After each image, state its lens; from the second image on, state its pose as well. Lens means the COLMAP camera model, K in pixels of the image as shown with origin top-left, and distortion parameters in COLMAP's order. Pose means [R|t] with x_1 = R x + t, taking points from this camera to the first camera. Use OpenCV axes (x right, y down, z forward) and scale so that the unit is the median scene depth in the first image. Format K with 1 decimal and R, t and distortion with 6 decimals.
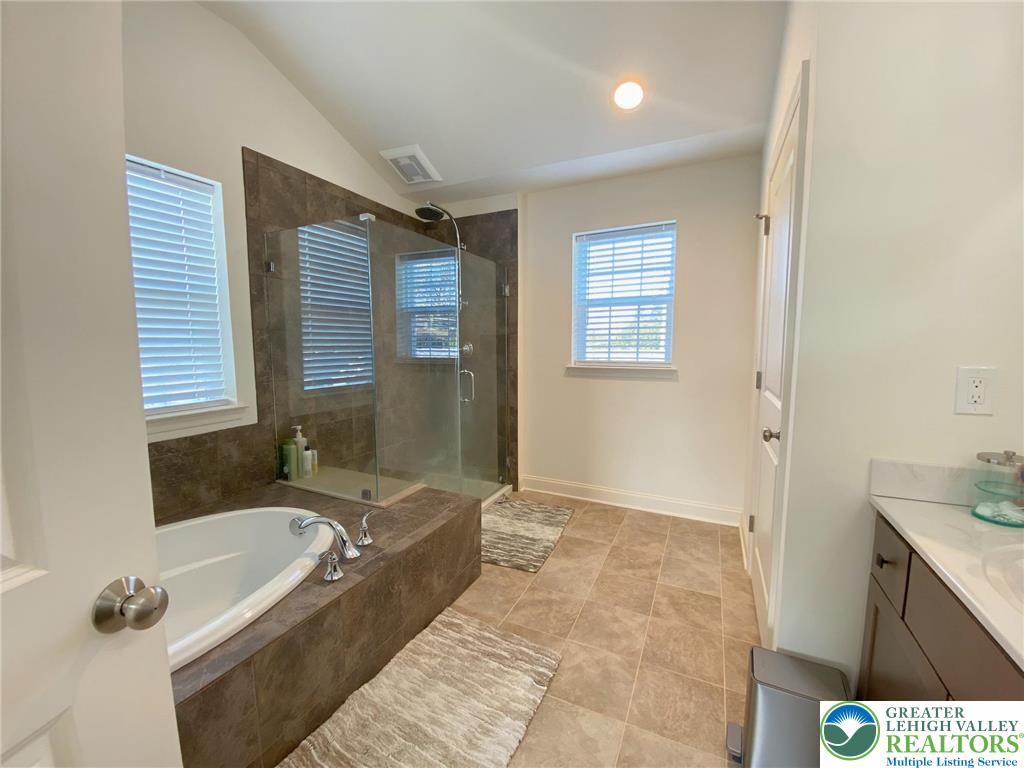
lens RADIAL K [[414.2, 0, 513.8], [0, 414.2, 385.2], [0, 0, 1]] dist [0.041658, -0.034444]
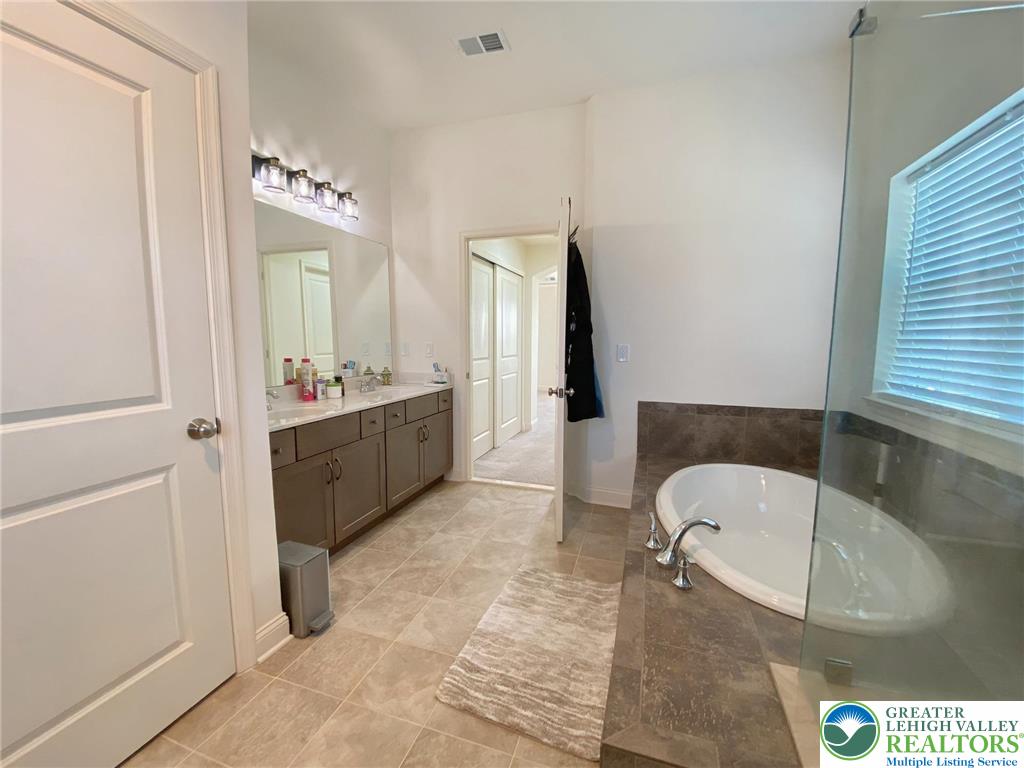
lens RADIAL K [[414.2, 0, 513.8], [0, 414.2, 385.2], [0, 0, 1]] dist [0.041658, -0.034444]
pose [[-0.991650, 0.010684, -0.128511, 0.057164], [-0.017331, 0.976479, 0.214914, -0.154722], [0.127785, 0.215346, -0.968141, 1.643202]]
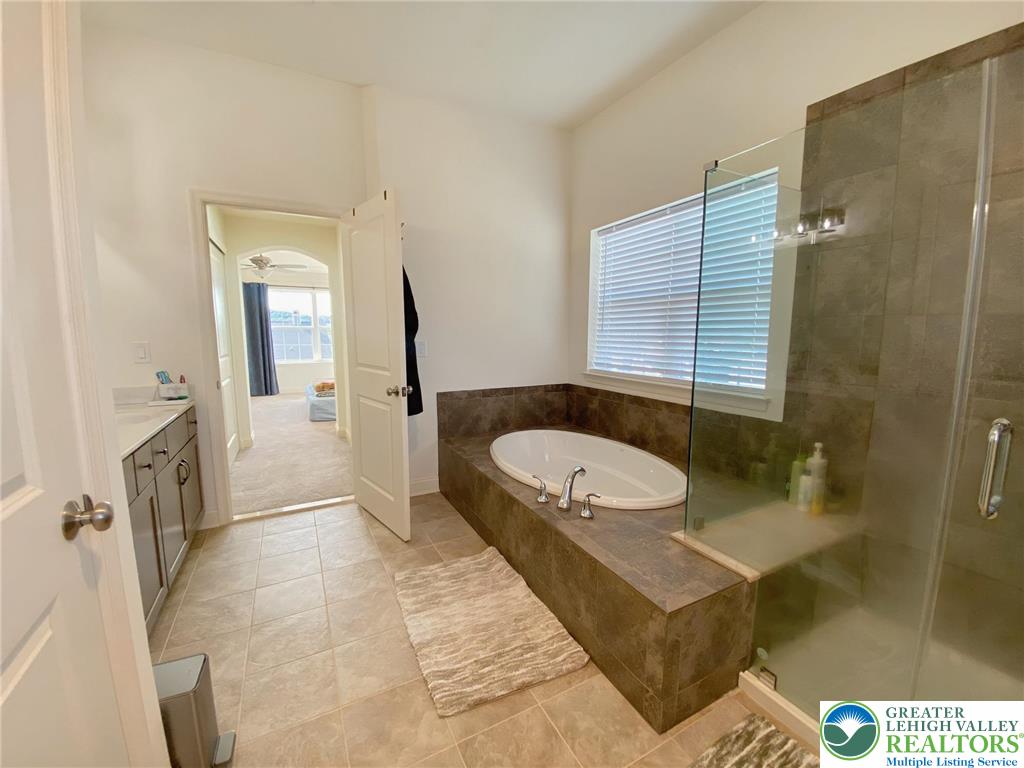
lens RADIAL K [[414.2, 0, 513.8], [0, 414.2, 385.2], [0, 0, 1]] dist [0.041658, -0.034444]
pose [[-0.596193, 0.105717, -0.795850, 0.589141], [-0.084279, 0.977574, 0.192992, -0.151577], [0.798405, 0.182134, -0.573913, 1.407794]]
